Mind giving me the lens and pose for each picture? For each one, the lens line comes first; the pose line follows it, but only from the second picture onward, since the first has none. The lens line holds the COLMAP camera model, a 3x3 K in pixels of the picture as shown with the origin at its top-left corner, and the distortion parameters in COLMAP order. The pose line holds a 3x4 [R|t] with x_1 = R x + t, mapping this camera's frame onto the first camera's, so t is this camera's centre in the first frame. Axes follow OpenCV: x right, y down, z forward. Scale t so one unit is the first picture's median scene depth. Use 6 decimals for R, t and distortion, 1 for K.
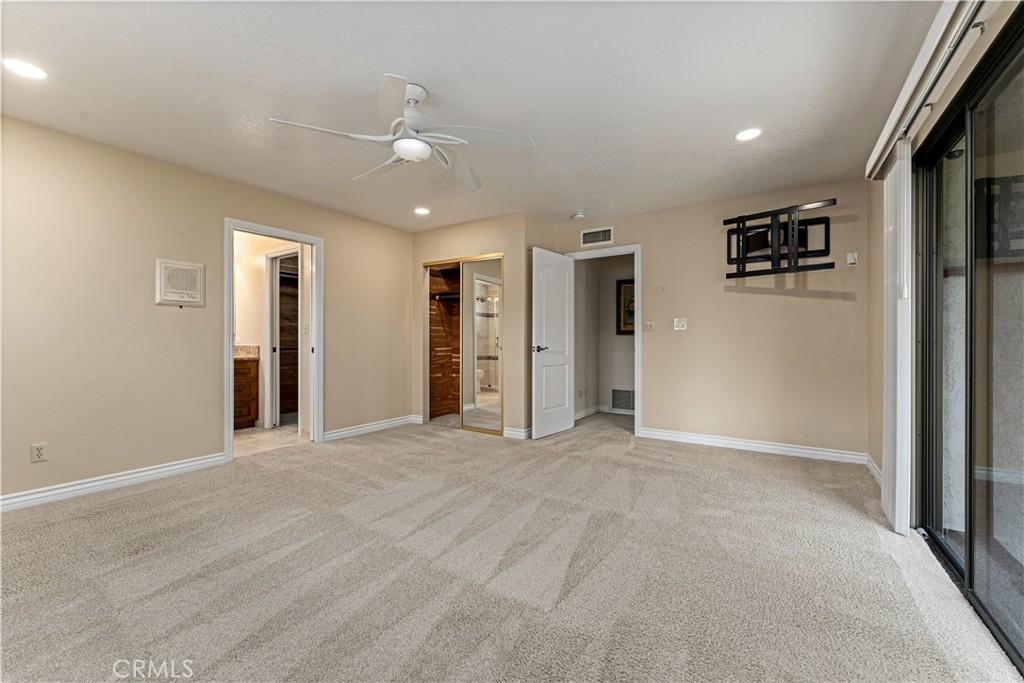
lens RADIAL K [[423.3, 0, 512.0], [0, 423.3, 341.5], [0, 0, 1]] dist [0.000148, 0.000005]
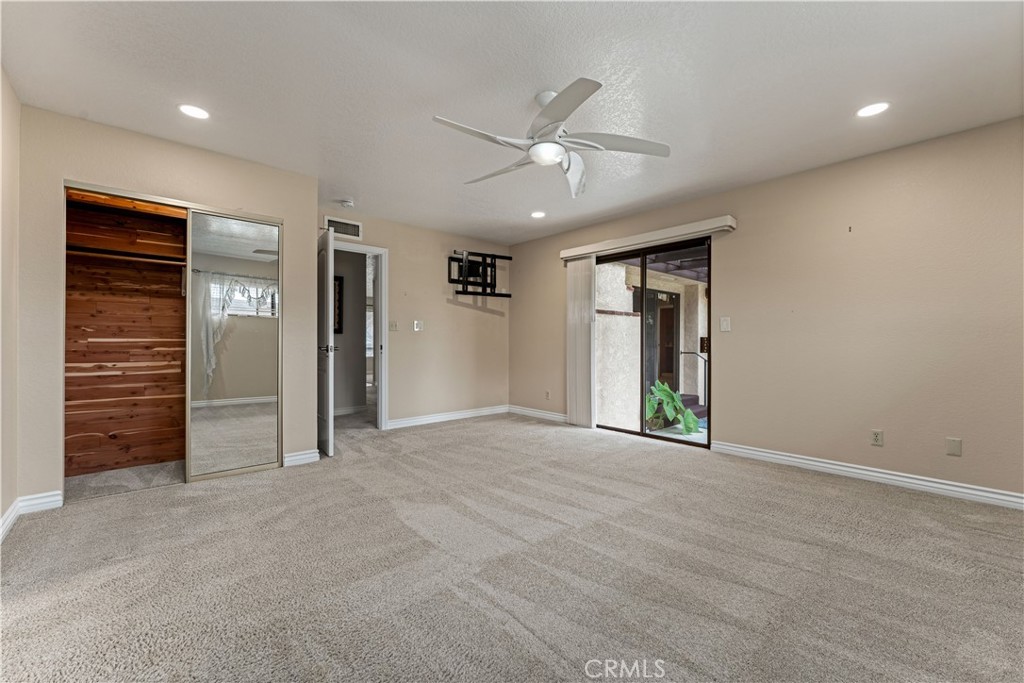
lens RADIAL K [[423.3, 0, 512.0], [0, 423.3, 341.5], [0, 0, 1]] dist [0.000148, 0.000005]
pose [[0.239539, -0.000415, 0.970887, -0.811556], [-0.005110, 0.999986, 0.001688, -0.000392], [-0.970873, -0.005365, 0.239534, 0.539487]]
